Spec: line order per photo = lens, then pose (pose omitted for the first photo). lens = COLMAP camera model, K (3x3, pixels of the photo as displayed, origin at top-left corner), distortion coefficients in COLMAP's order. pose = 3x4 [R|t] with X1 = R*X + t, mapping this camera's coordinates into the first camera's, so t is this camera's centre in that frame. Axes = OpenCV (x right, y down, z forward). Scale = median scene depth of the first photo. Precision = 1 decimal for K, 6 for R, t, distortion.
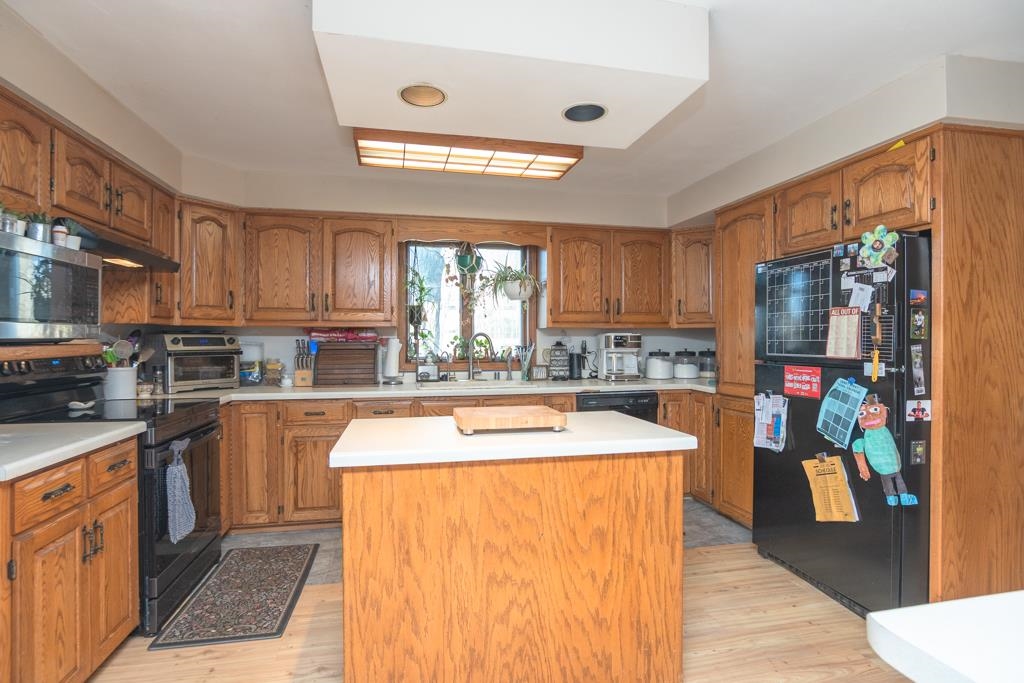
lens RADIAL K [[504.4, 0, 512.0], [0, 504.4, 341.5], [0, 0, 1]] dist [-0.011099, 0.000490]
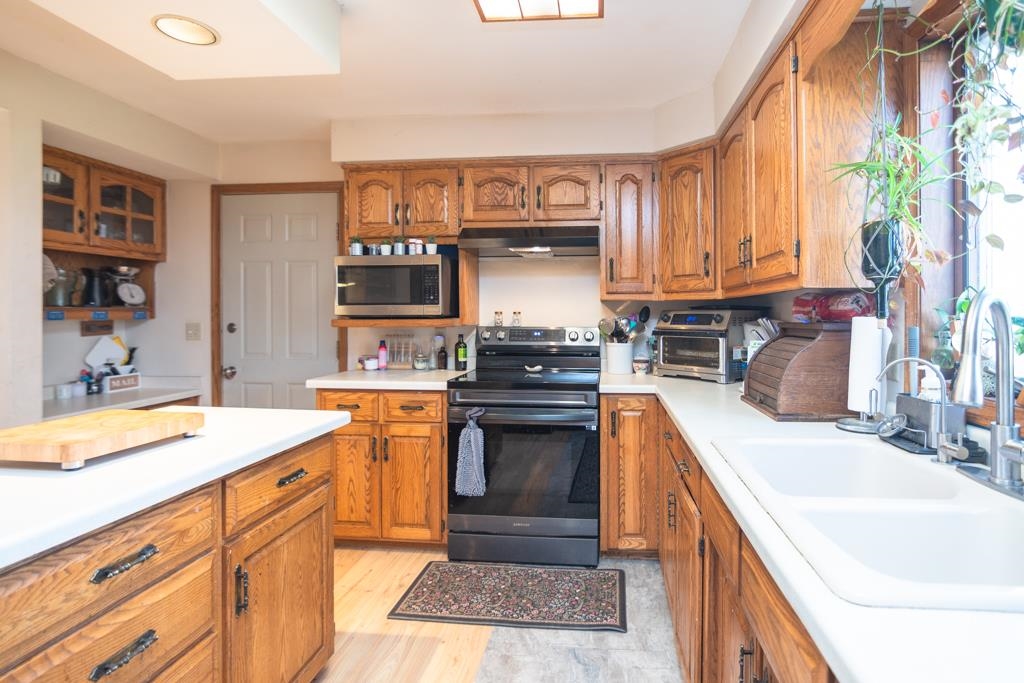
lens RADIAL K [[531.7, 0, 557.7], [0, 531.7, 315.5], [0, 0, 1]] dist [-0.002427, -0.000045]
pose [[-0.295362, 0.003480, -0.955379, 0.282617], [-0.008850, 0.999940, 0.006378, -0.009912], [0.955345, 0.010339, -0.295313, 1.056772]]
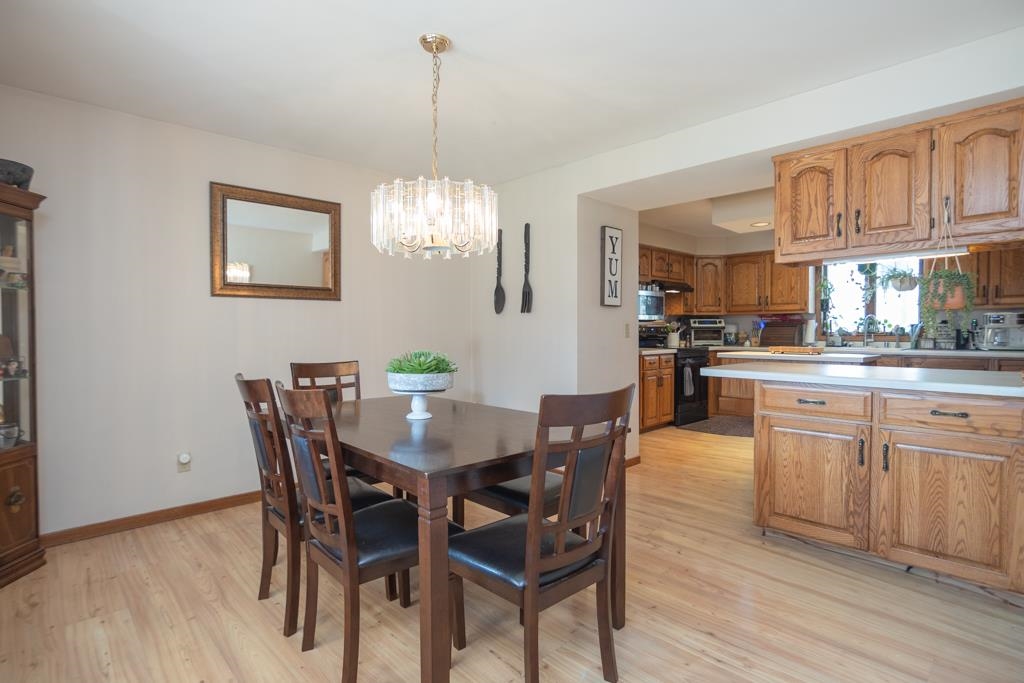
lens RADIAL K [[504.4, 0, 512.0], [0, 504.4, 341.5], [0, 0, 1]] dist [-0.011099, 0.000490]
pose [[0.526023, 0.019026, -0.850257, 0.762802], [-0.002925, 0.999784, 0.020562, 0.039209], [0.850465, -0.008329, 0.525965, -0.819590]]
